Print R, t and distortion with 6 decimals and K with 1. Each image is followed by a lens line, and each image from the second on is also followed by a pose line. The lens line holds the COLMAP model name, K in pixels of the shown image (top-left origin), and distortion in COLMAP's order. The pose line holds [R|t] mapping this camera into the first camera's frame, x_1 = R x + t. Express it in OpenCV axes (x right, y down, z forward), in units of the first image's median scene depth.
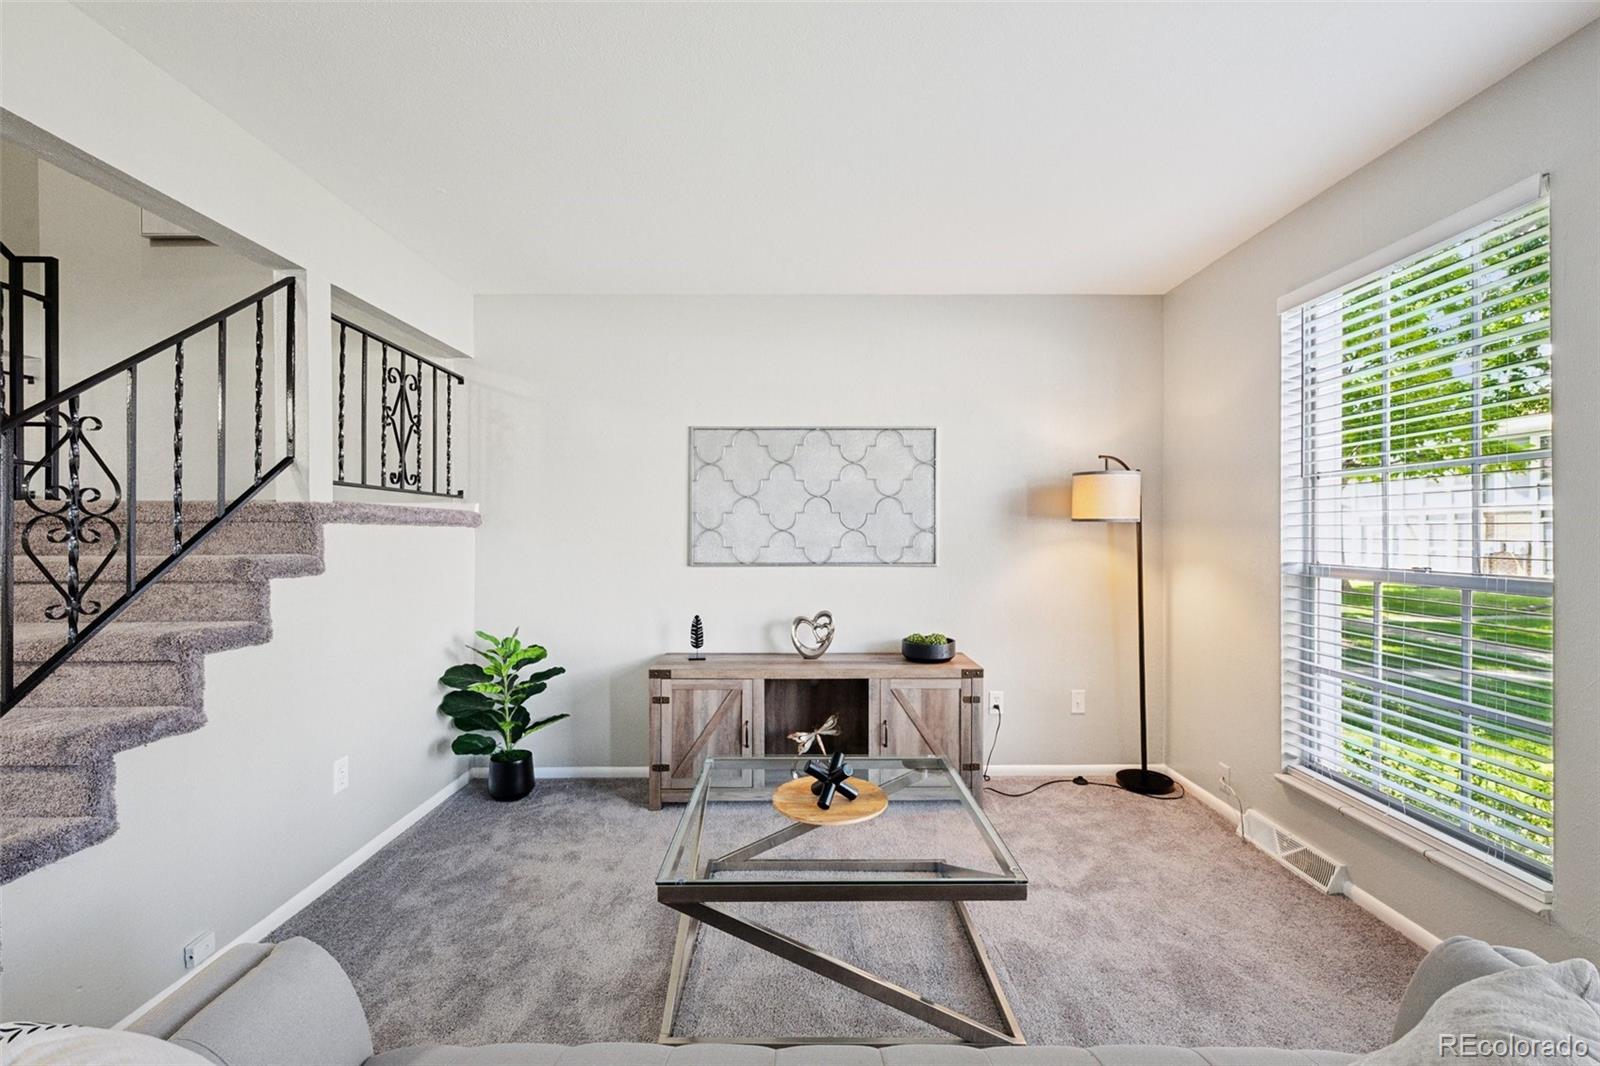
lens RADIAL K [[660.1, 0, 797.0], [0, 660.1, 536.2], [0, 0, 1]] dist [0.001668, 0.000141]
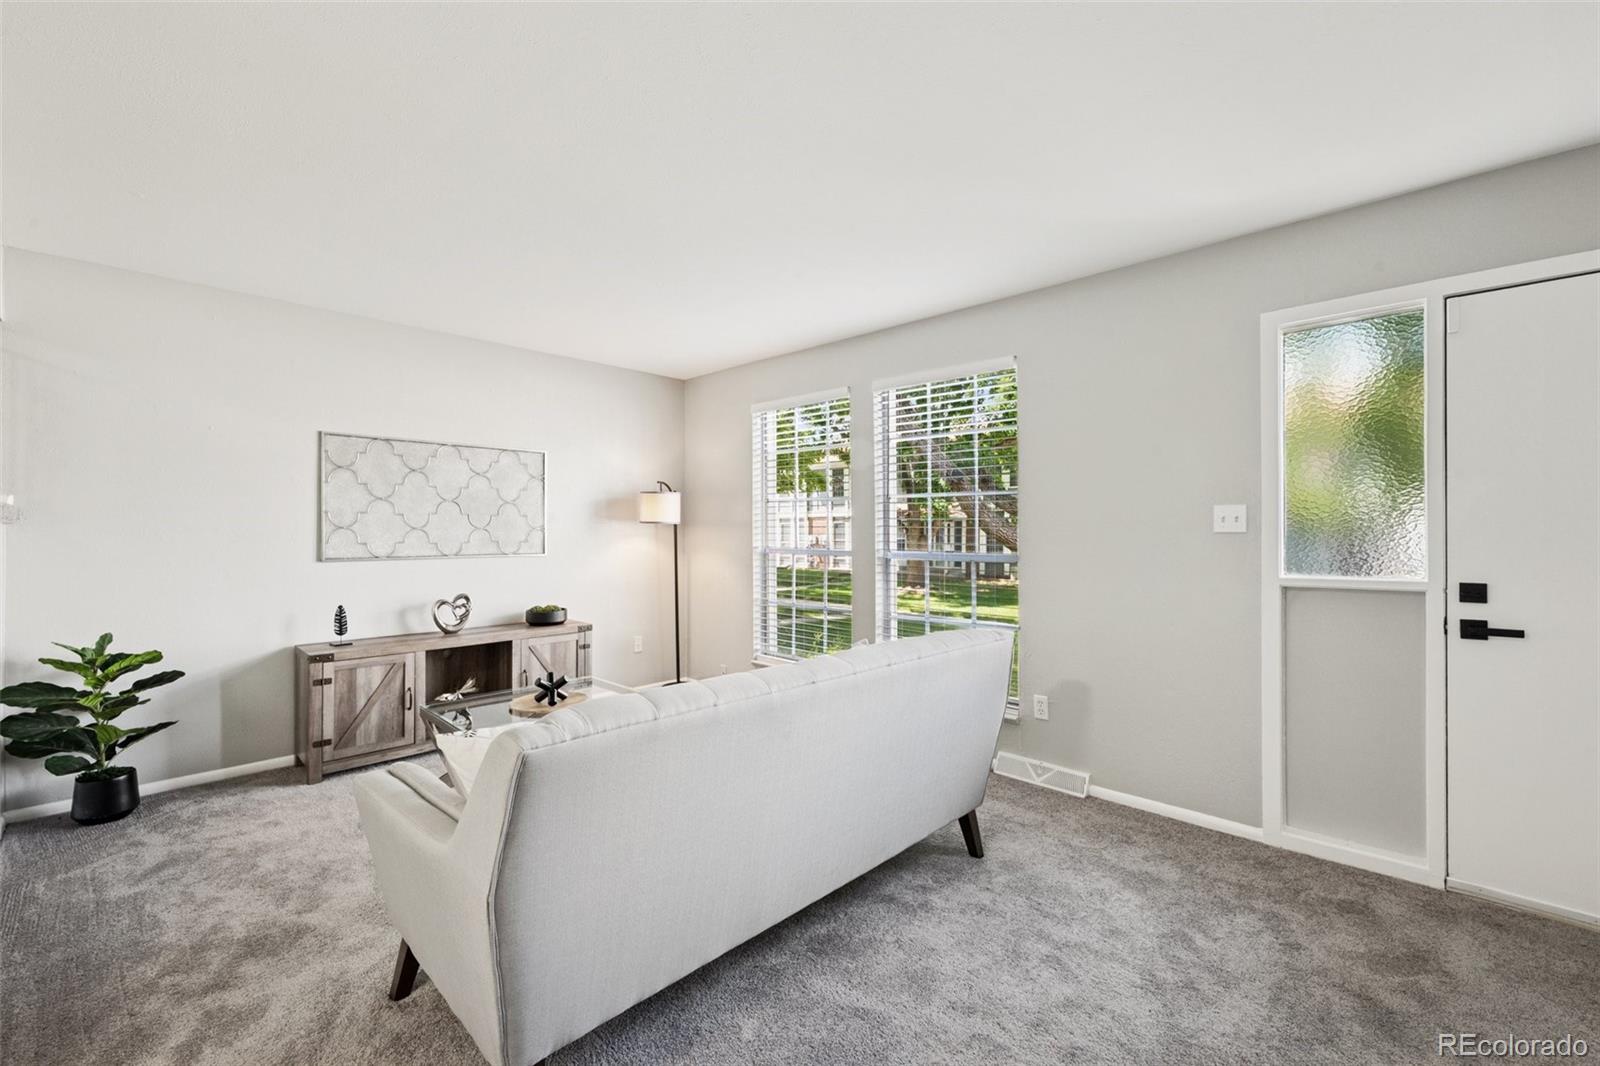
lens RADIAL K [[660.1, 0, 805.2], [0, 660.1, 531.2], [0, 0, 1]] dist [0.001668, 0.000141]
pose [[0.693331, -0.000744, 0.720619, -0.413547], [0.001660, 0.999998, -0.000566, -0.002471], [-0.720618, 0.001589, 0.693331, -0.327412]]
